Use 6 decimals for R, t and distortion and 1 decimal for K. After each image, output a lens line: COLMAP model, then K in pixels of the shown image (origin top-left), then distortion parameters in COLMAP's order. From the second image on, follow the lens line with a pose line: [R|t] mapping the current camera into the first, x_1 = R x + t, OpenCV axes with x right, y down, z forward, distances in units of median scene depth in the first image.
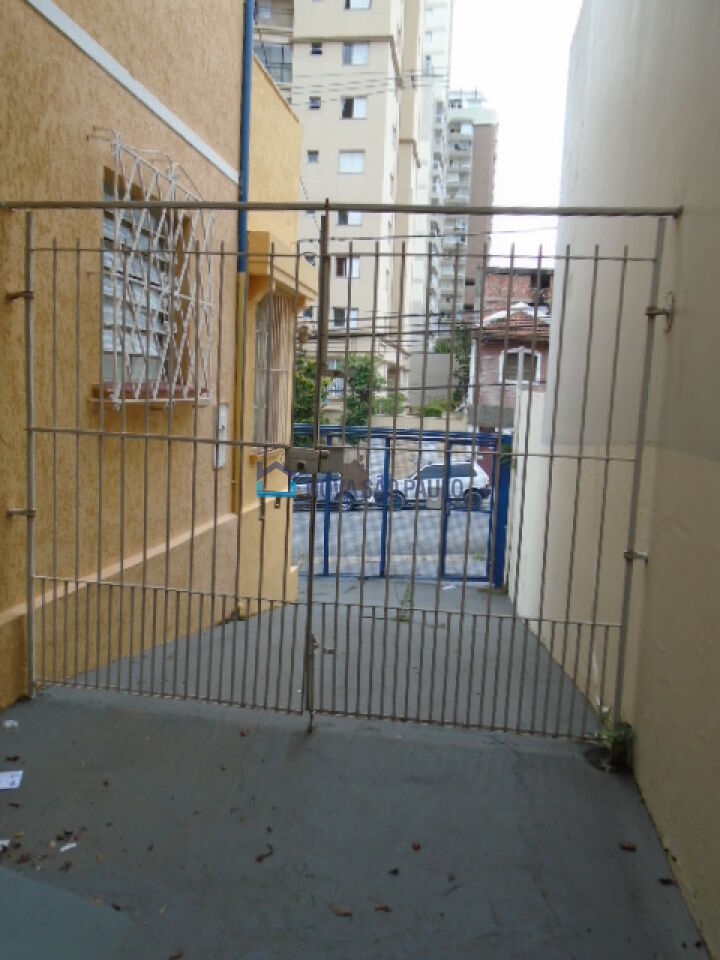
lens RADIAL K [[765.0, 0, 358.5], [0, 765.0, 478.9], [0, 0, 1]] dist [-0.000627, 0.000140]
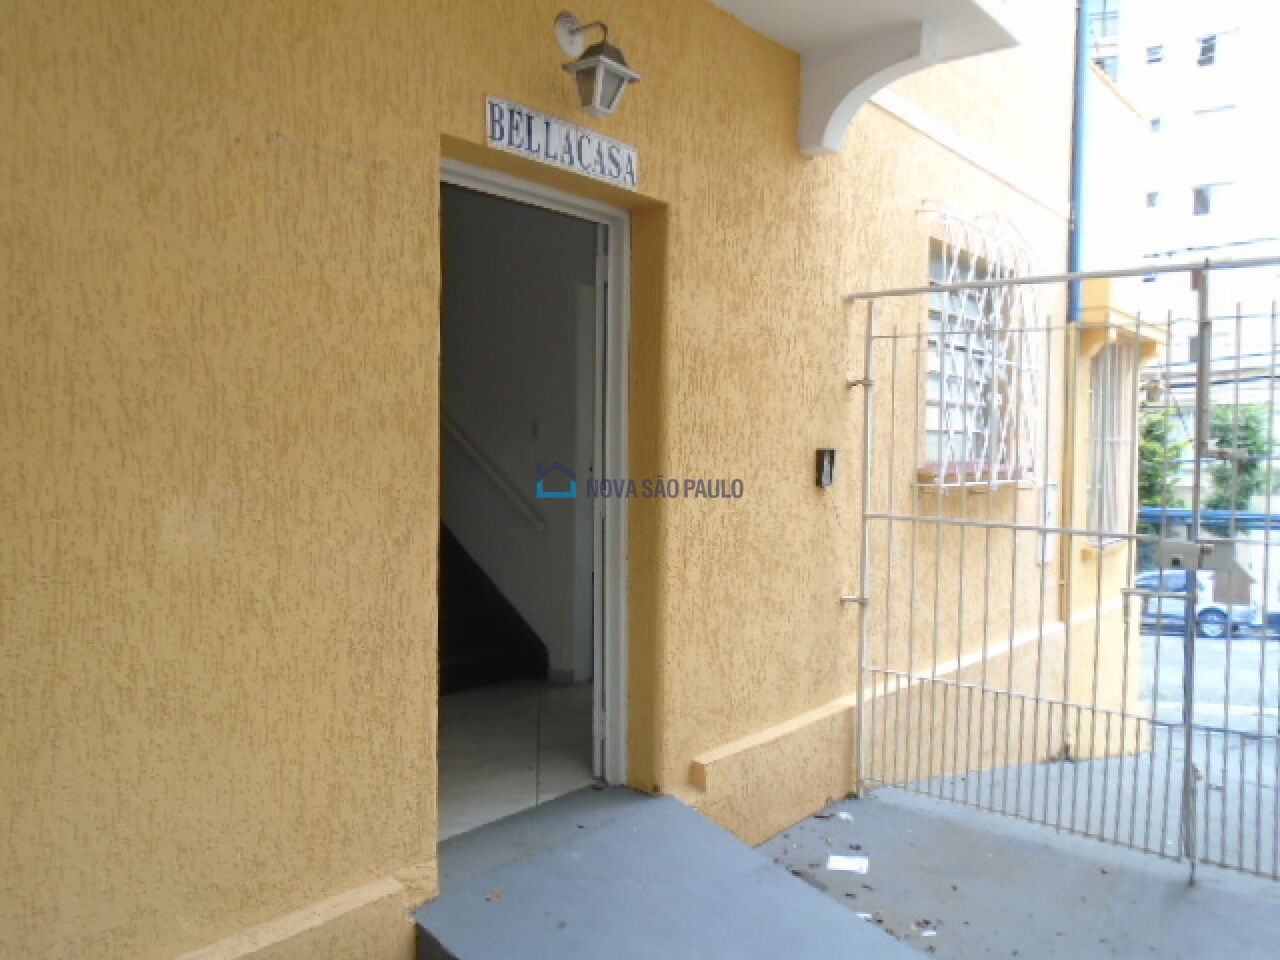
lens RADIAL K [[1020.0, 0, 642.6], [0, 1020.0, 468.7], [0, 0, 1]] dist [-0.000627, 0.000140]
pose [[0.866270, -0.013997, -0.499380, -0.019515], [-0.039590, 0.994540, -0.096551, 0.013000], [0.498005, 0.103410, 0.860986, -0.276577]]
